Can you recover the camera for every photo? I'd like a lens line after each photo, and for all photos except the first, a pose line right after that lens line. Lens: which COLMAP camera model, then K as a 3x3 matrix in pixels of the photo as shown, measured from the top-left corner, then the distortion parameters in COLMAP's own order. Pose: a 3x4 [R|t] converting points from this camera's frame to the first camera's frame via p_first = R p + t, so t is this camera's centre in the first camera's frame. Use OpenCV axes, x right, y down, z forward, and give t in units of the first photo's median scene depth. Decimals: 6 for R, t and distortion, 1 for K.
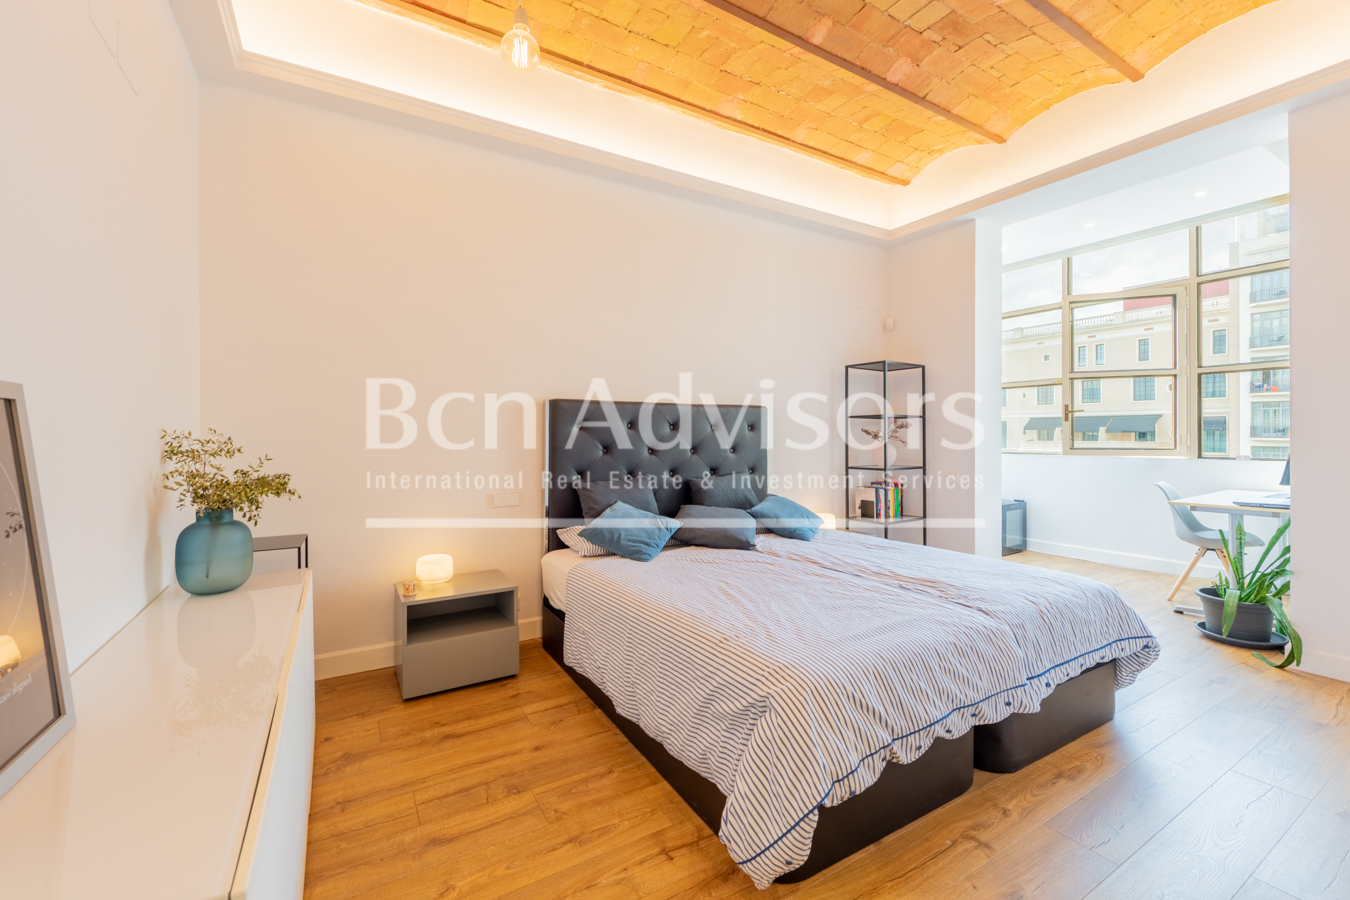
lens RADIAL K [[513.9, 0, 675.7], [0, 513.9, 433.0], [0, 0, 1]] dist [-0.000997, -0.000227]
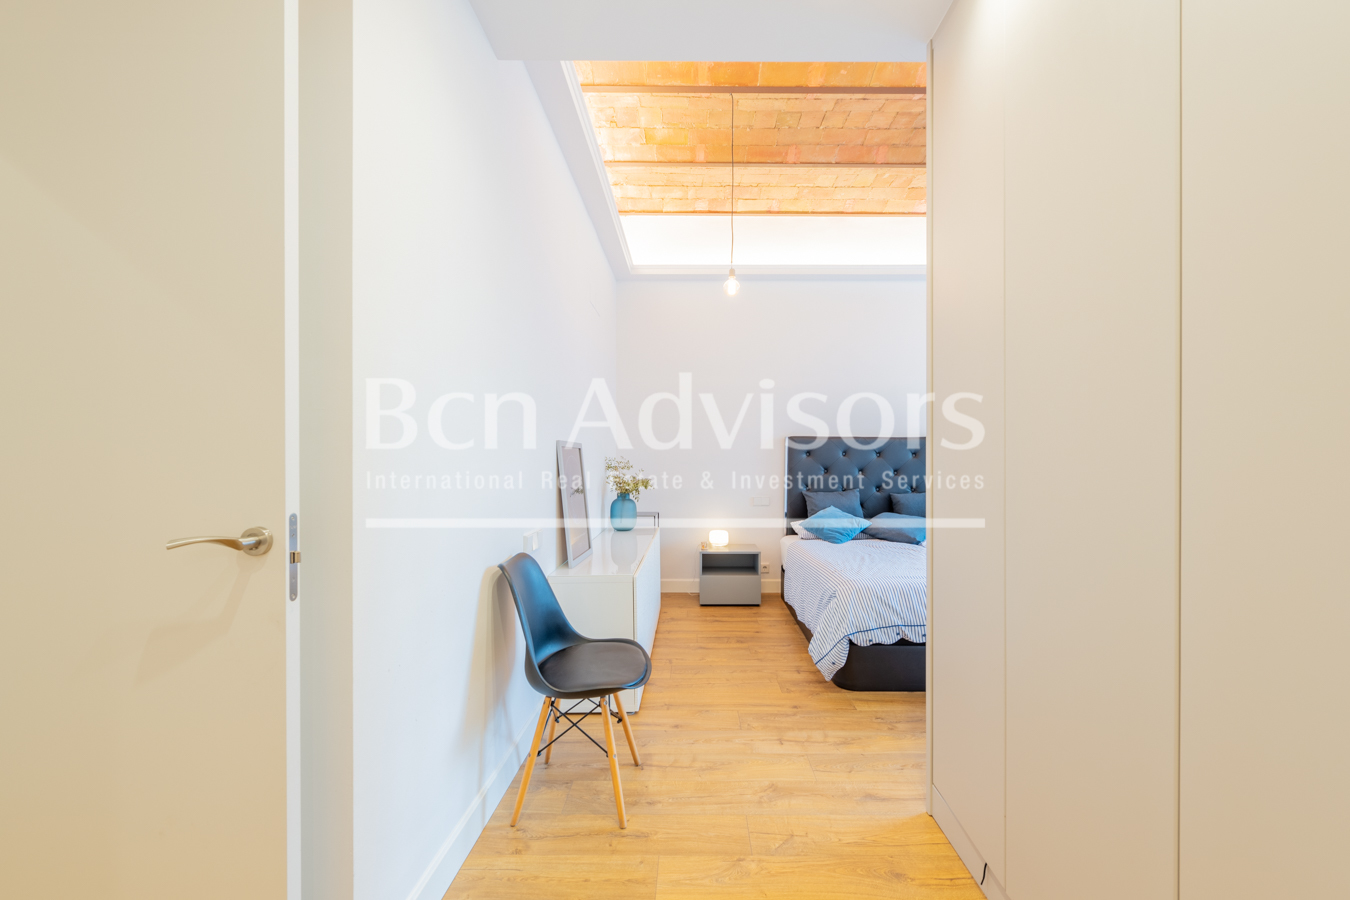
lens RADIAL K [[542.2, 0, 671.9], [0, 542.2, 443.5], [0, 0, 1]] dist [0.000571, -0.000409]
pose [[0.814433, -0.011829, -0.580137, 0.472124], [-0.003117, 0.999689, -0.024759, -0.005528], [0.580250, 0.021973, 0.814142, -0.588270]]
